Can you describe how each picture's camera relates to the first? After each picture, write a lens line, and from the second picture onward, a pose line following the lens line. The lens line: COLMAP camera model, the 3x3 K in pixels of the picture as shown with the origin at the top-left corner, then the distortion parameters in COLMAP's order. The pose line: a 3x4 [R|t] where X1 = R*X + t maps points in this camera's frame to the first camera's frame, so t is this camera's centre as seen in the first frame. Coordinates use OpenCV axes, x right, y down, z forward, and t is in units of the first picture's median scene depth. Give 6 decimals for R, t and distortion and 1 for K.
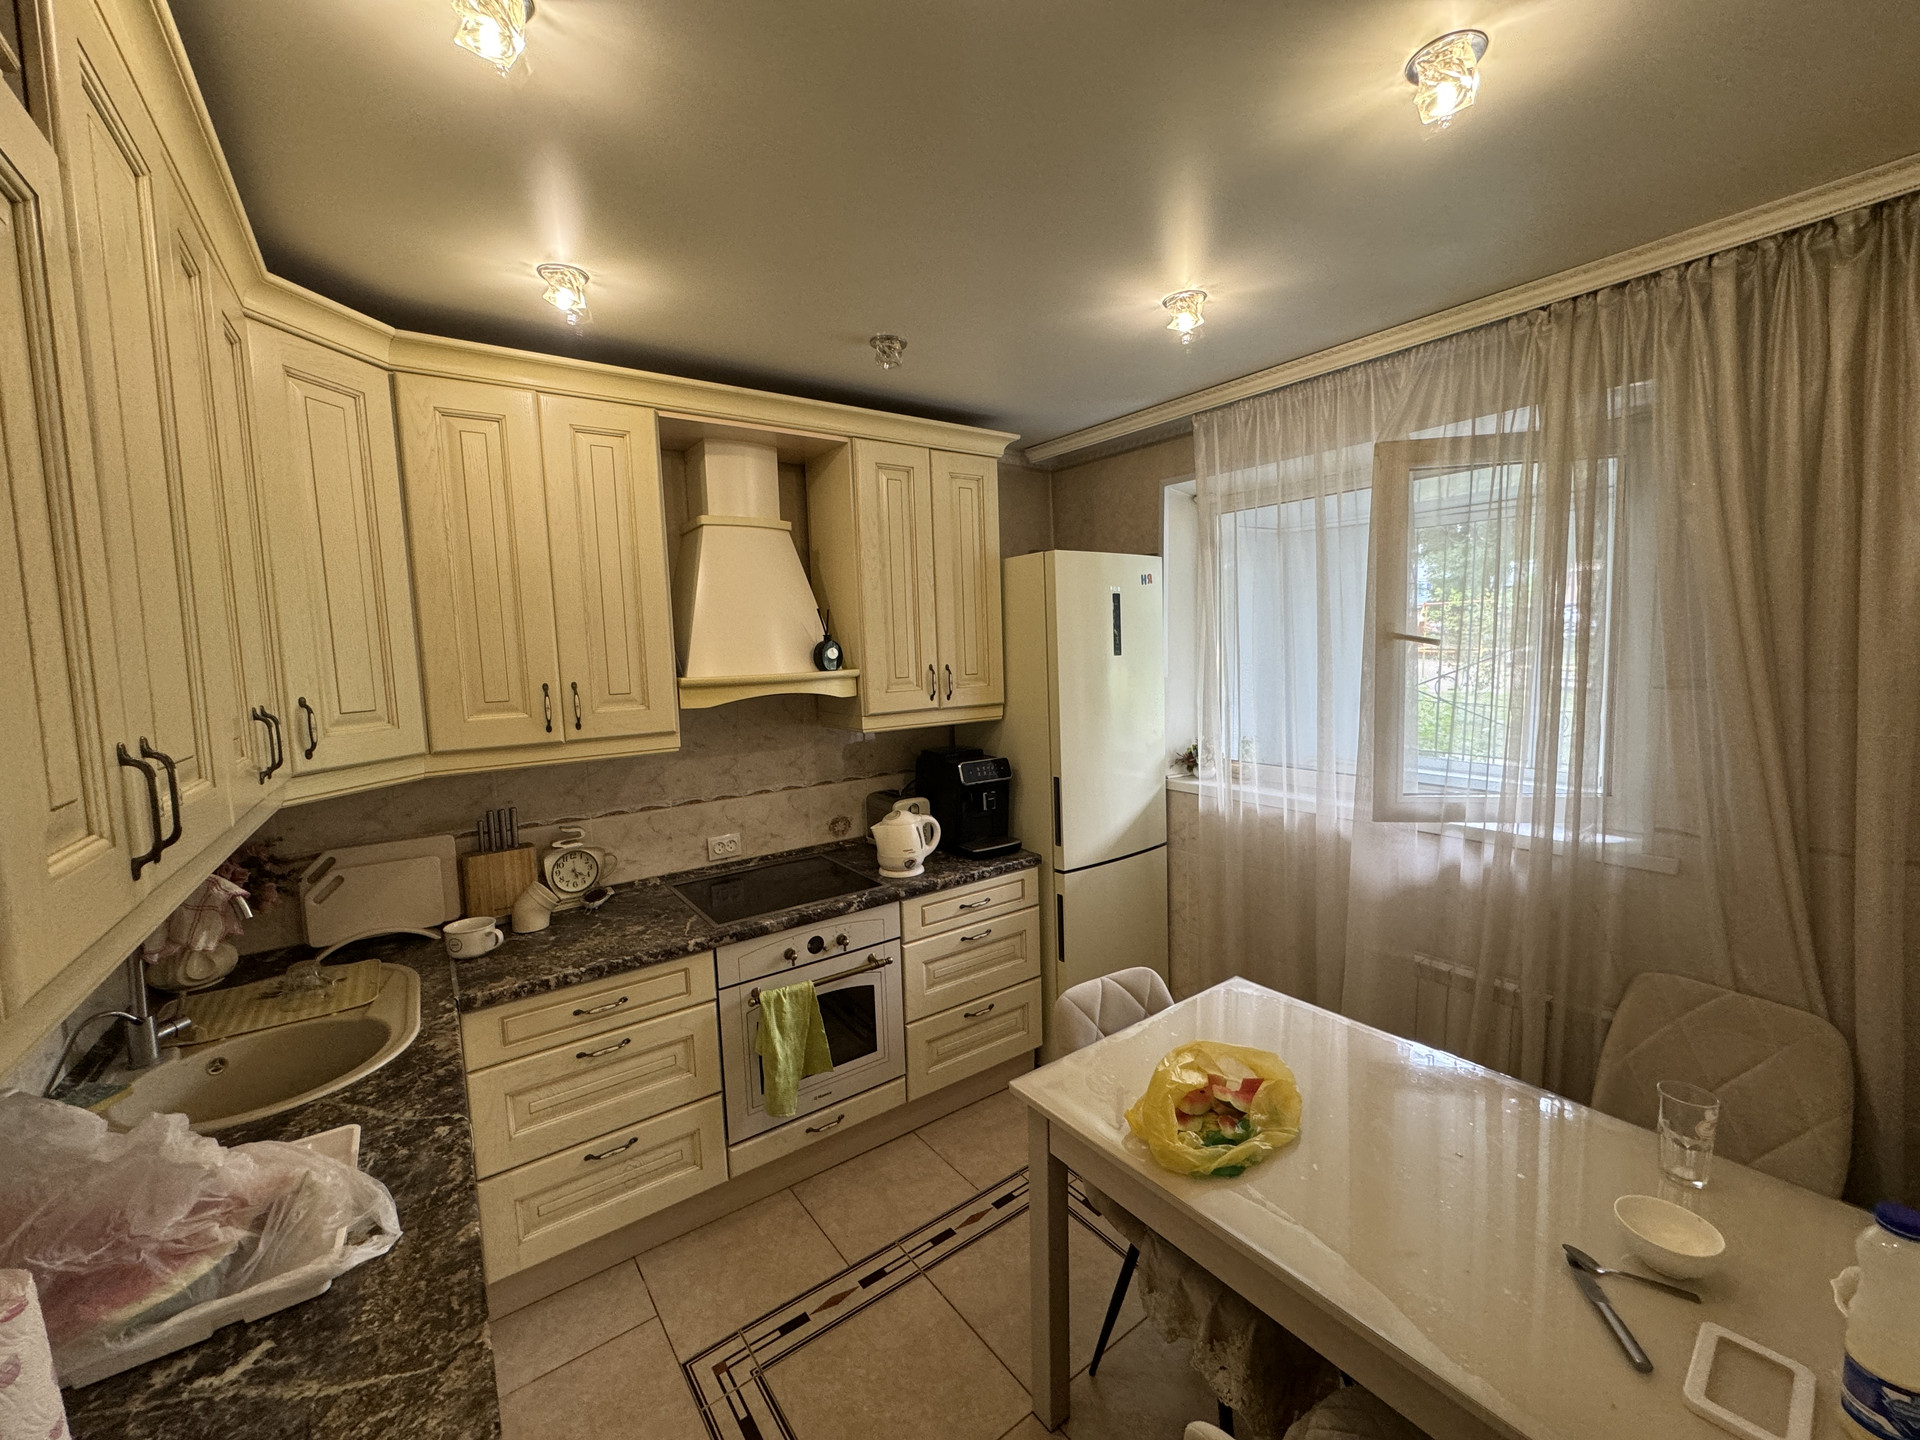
lens RADIAL K [[766.7, 0, 966.8], [0, 766.7, 712.2], [0, 0, 1]] dist [-0.010570, 0.000101]
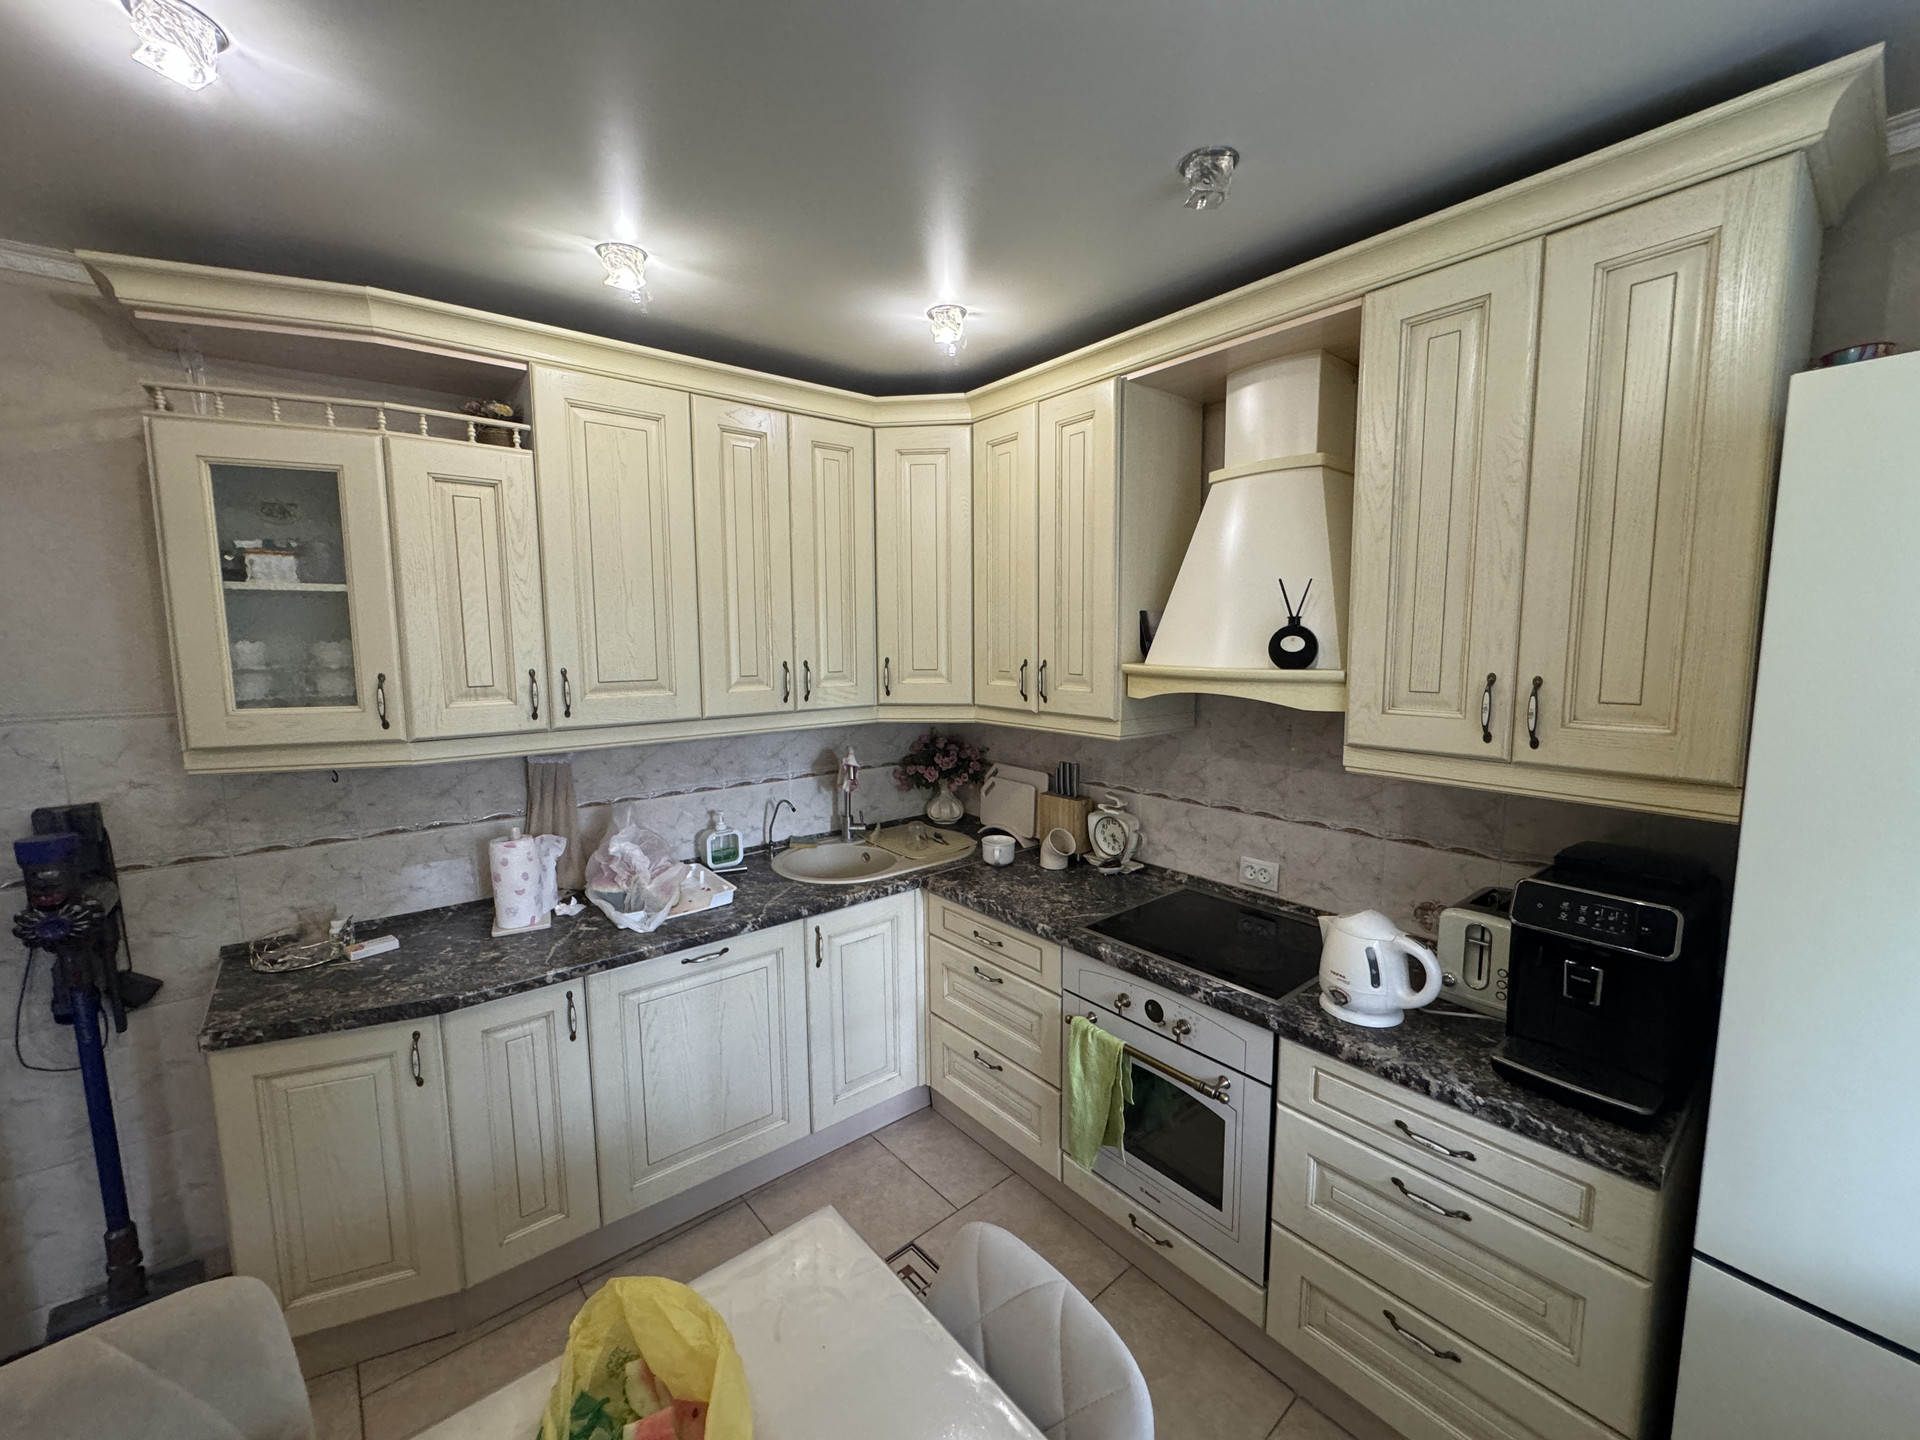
lens RADIAL K [[766.7, 0, 974.4], [0, 766.7, 718.5], [0, 0, 1]] dist [-0.010570, 0.000101]
pose [[0.065914, 0.137760, -0.988270, 0.534057], [-0.084854, 0.987610, 0.132008, -0.083855], [0.994211, 0.075157, 0.076787, 0.736097]]
